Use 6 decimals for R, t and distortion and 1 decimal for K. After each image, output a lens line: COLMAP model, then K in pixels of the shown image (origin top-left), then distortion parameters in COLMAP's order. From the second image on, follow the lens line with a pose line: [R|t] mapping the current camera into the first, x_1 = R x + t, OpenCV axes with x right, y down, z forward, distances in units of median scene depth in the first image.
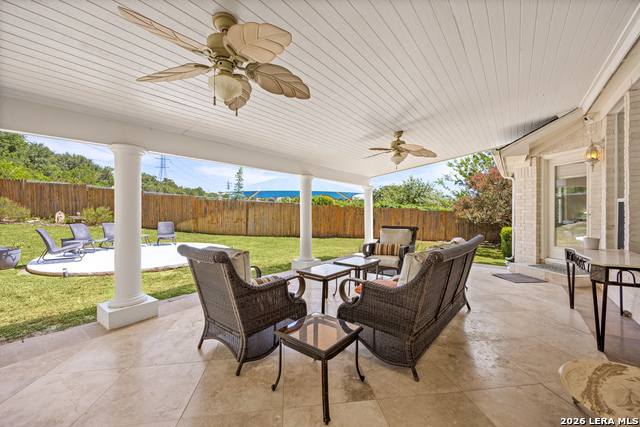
lens RADIAL K [[249.3, 0, 325.4], [0, 249.3, 212.2], [0, 0, 1]] dist [-0.007418, 0.000304]
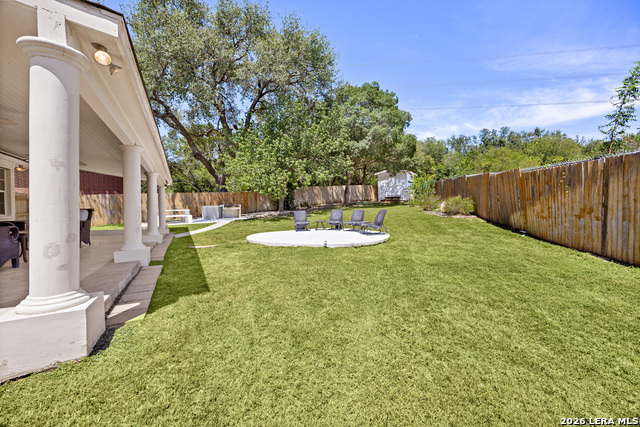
lens RADIAL K [[249.3, 0, 324.3], [0, 249.3, 213.2], [0, 0, 1]] dist [-0.007418, 0.000304]
pose [[-0.393173, 0.007325, -0.919435, 0.158746], [-0.000629, 0.999966, 0.008235, 0.032394], [0.919464, 0.003816, -0.393155, 0.805235]]
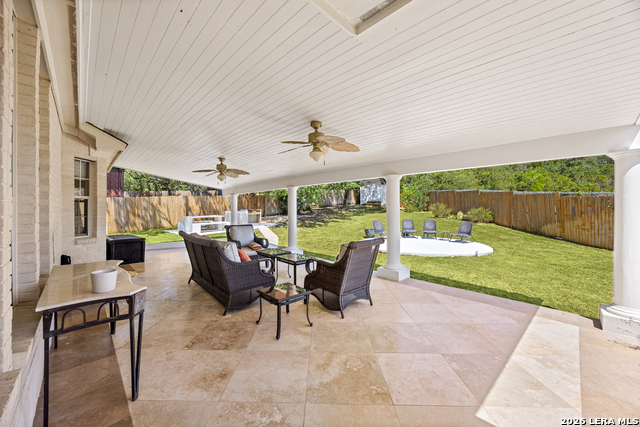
lens RADIAL K [[249.3, 0, 325.0], [0, 249.3, 210.6], [0, 0, 1]] dist [-0.007418, 0.000304]
pose [[-0.128255, 0.001152, -0.991741, 0.341301], [-0.011436, 0.999931, 0.002641, -0.002070], [0.991675, 0.011681, -0.128233, 0.361906]]
